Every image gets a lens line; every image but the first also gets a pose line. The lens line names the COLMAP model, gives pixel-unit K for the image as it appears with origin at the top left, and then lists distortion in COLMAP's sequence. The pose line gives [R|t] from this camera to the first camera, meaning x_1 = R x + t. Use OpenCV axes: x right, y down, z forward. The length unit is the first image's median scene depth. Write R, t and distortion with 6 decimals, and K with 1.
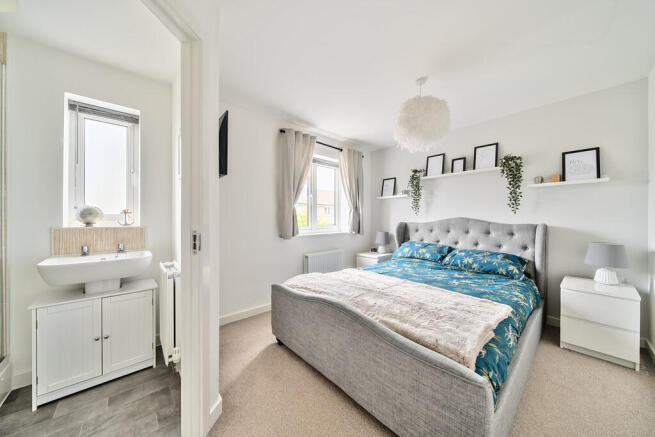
lens RADIAL K [[215.0, 0, 332.5], [0, 215.0, 219.5], [0, 0, 1]] dist [0.001092, 0.000073]
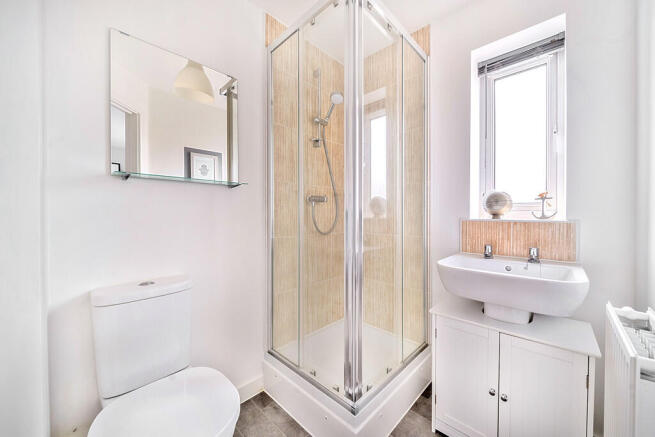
lens RADIAL K [[246.9, 0, 327.1], [0, 246.9, 216.3], [0, 0, 1]] dist [-0.016893, -0.000047]
pose [[0.060991, 0.017781, -0.997980, -0.330490], [0.003456, 0.999832, 0.018025, 0.007250], [0.998132, -0.004549, 0.060919, 0.374042]]
